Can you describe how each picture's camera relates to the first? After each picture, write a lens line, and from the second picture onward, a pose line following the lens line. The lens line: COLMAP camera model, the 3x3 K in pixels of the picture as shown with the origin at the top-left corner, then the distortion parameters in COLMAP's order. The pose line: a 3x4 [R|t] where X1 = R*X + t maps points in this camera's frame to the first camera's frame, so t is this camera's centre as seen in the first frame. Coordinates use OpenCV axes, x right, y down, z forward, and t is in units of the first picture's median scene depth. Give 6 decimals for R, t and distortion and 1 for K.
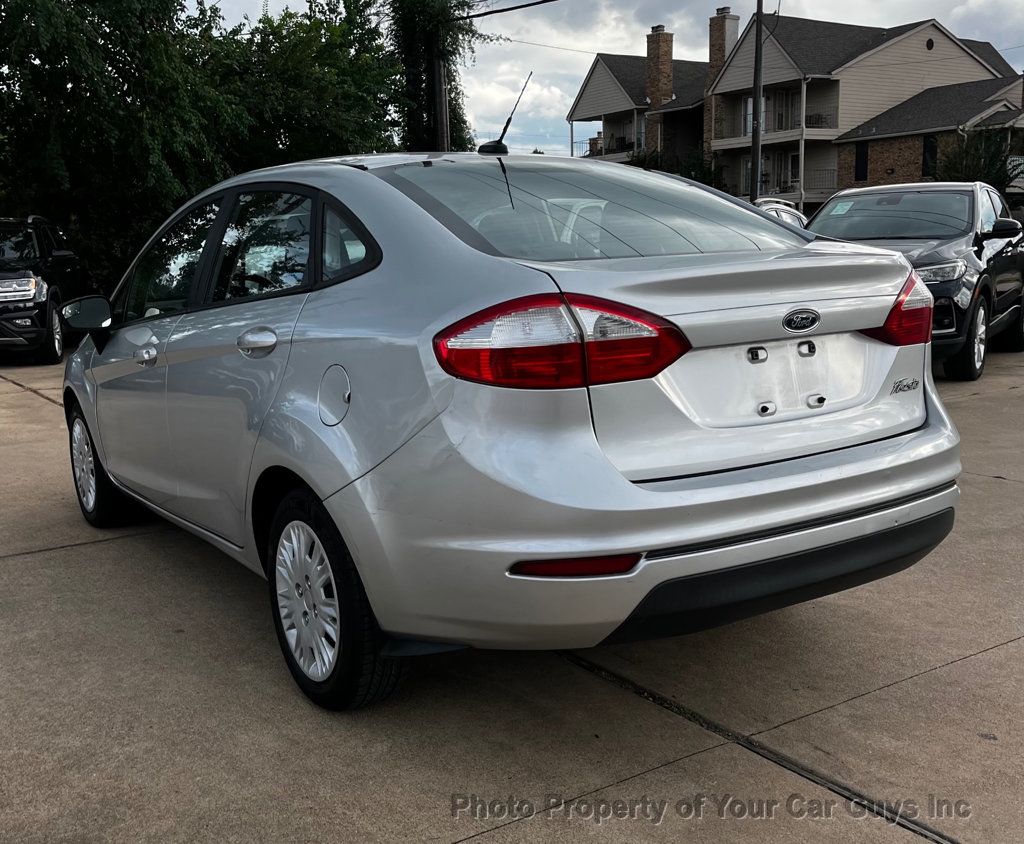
lens RADIAL K [[1067.0, 0, 516.1], [0, 1067.0, 439.6], [0, 0, 1]] dist [0.027126, 0.010040]
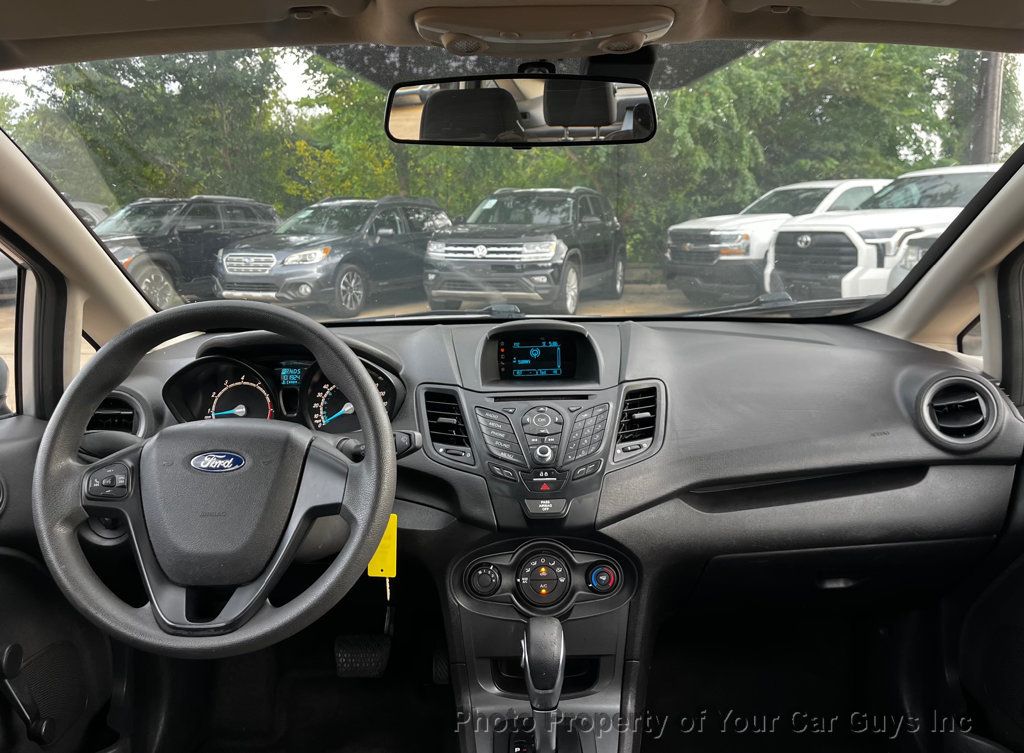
lens RADIAL K [[820.9, 0, 530.9], [0, 820.9, 364.9], [0, 0, 1]] dist [0.010763, -0.012021]
pose [[0.846347, 0.113678, -0.520360, -0.062112], [-0.111295, 0.993137, 0.035943, -0.263436], [0.520875, 0.027494, 0.853190, 1.378372]]
